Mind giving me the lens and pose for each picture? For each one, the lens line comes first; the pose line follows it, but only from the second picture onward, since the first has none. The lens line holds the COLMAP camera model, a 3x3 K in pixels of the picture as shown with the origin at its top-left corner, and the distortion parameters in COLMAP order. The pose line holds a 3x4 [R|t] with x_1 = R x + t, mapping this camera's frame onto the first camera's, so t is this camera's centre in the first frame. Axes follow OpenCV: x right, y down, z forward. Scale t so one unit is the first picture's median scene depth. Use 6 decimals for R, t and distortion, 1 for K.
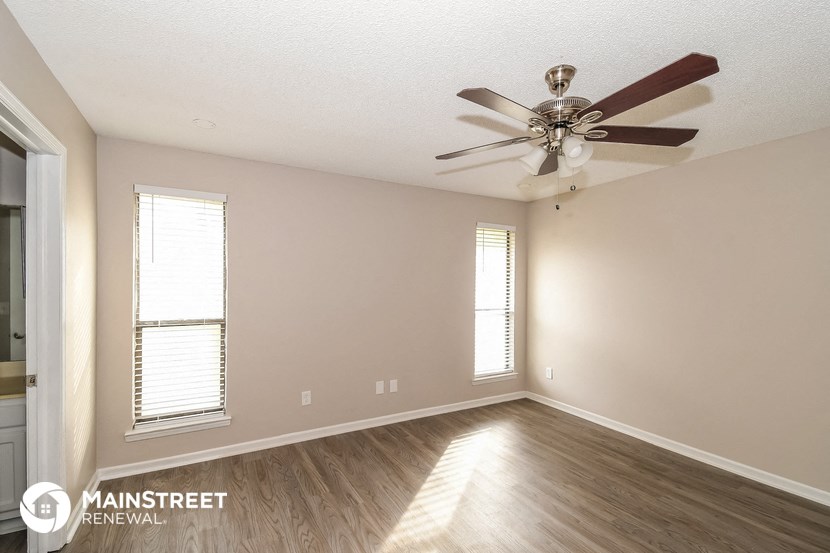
lens RADIAL K [[373.0, 0, 411.9], [0, 373.0, 279.9], [0, 0, 1]] dist [0.002574, -0.000192]
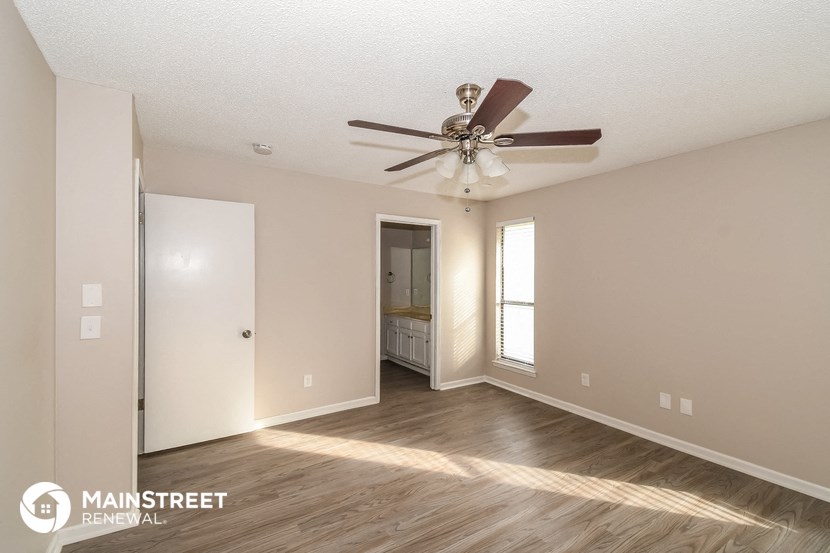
lens RADIAL K [[373.0, 0, 411.9], [0, 373.0, 279.9], [0, 0, 1]] dist [0.002574, -0.000192]
pose [[0.038557, 0.003505, -0.999250, 0.919140], [0.001881, 0.999992, 0.003580, 0.010287], [0.999255, -0.002018, 0.038550, 0.482974]]
